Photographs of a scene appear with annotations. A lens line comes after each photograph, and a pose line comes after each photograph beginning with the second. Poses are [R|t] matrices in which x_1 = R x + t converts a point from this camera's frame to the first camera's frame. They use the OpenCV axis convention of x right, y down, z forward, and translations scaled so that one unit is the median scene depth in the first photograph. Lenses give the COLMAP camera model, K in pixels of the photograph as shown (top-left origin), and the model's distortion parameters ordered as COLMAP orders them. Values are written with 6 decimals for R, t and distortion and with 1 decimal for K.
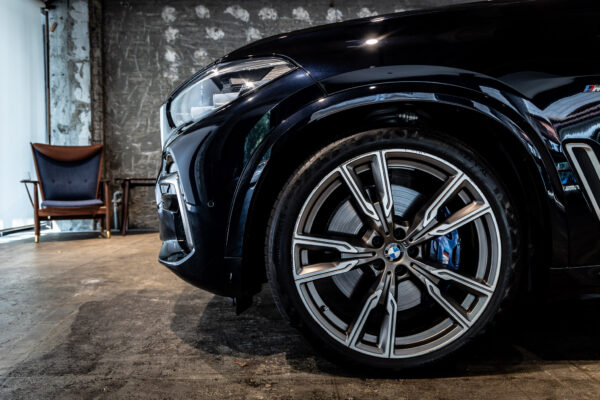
lens RADIAL K [[477.6, 0, 298.0], [0, 477.6, 199.1], [0, 0, 1]] dist [-0.011696, -0.008916]
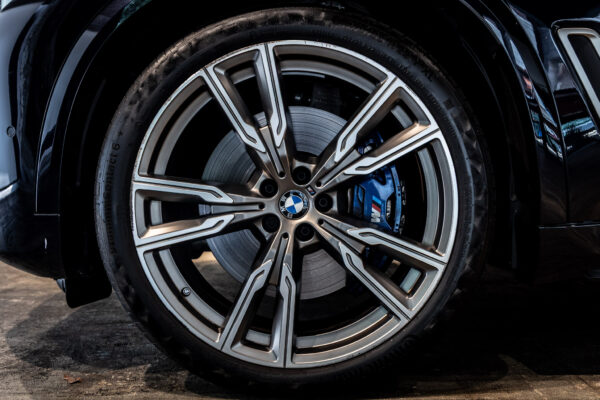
lens RADIAL K [[579.6, 0, 296.6], [0, 579.6, 198.2], [0, 0, 1]] dist [-0.008293, 0.000000]
pose [[0.999812, -0.008254, -0.017551, 0.223453], [0.008036, 0.999890, -0.012478, 0.115884], [0.017652, 0.012334, 0.999768, 0.220535]]
